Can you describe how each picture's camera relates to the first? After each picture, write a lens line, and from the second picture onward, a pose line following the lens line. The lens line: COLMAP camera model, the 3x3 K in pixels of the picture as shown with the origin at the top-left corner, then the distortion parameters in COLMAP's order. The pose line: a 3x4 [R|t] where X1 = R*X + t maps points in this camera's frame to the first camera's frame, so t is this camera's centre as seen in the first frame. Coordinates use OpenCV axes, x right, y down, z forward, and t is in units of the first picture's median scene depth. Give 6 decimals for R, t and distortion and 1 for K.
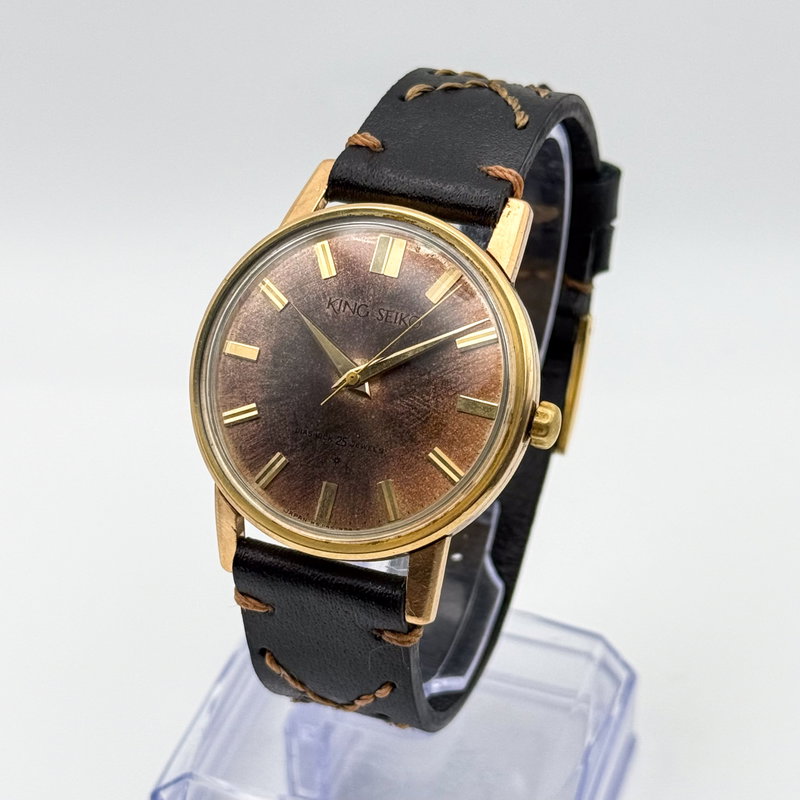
lens RADIAL K [[2216.6, 0, 400.0], [0, 2216.6, 400.0], [0, 0, 1]] dist [-0.003373, -0.329668]
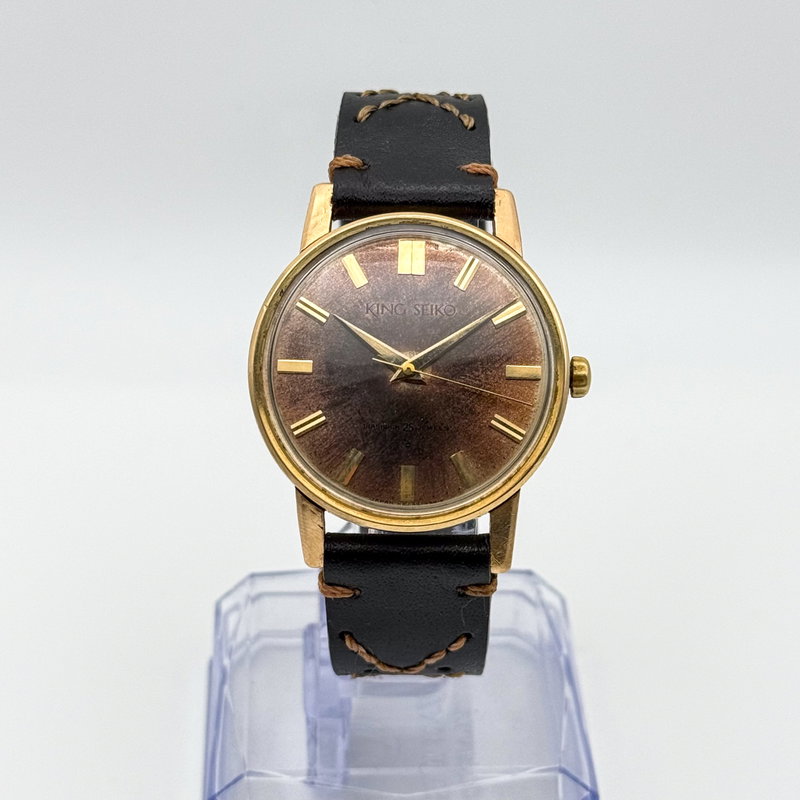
lens RADIAL K [[2216.6, 0, 400.0], [0, 2216.6, 400.0], [0, 0, 1]] dist [-0.003373, -0.329668]
pose [[0.935966, -0.195264, 0.292983, -0.349245], [0.197800, 0.980012, 0.021256, -0.019064], [-0.291278, 0.038057, 0.955881, -0.065720]]
